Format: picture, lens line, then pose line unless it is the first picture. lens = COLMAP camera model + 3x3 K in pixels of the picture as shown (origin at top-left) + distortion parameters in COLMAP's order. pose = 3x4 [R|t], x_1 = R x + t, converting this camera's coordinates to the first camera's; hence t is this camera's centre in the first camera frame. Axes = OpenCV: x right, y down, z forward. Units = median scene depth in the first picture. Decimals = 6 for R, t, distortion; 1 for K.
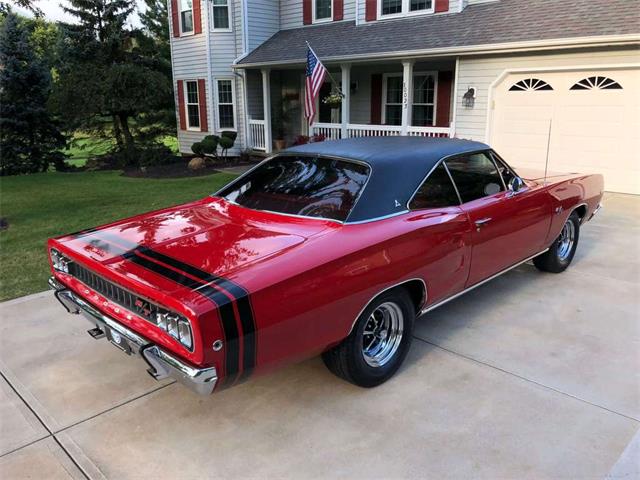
lens RADIAL K [[527.3, 0, 320.0], [0, 527.3, 240.0], [0, 0, 1]] dist [0.003162, 0.008625]
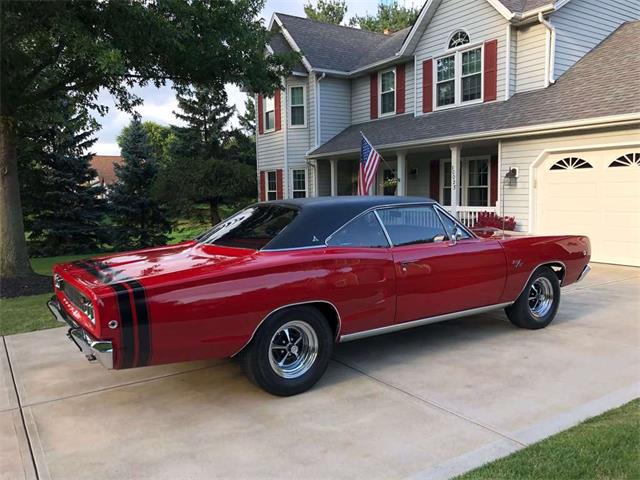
lens RADIAL K [[525.3, 0, 318.9], [0, 525.3, 246.4], [0, 0, 1]] dist [0.019579, -0.017333]
pose [[0.979911, 0.012417, -0.199047, 0.095839], [-0.044557, 0.986462, -0.157818, 0.032436], [0.194393, 0.163517, 0.967199, -0.033744]]
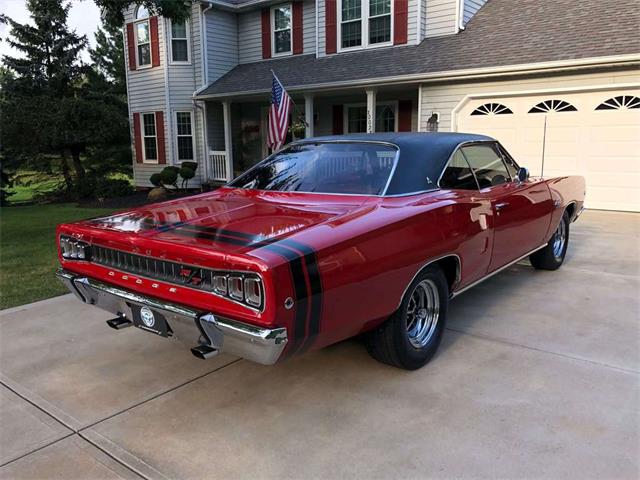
lens RADIAL K [[526.2, 0, 320.0], [0, 526.2, 240.0], [0, 0, 1]] dist [0.009095, -0.005811]
pose [[0.994397, -0.022909, 0.103194, -0.039518], [0.031166, 0.996377, -0.079132, 0.027747], [-0.101007, 0.081905, 0.991509, 0.012641]]
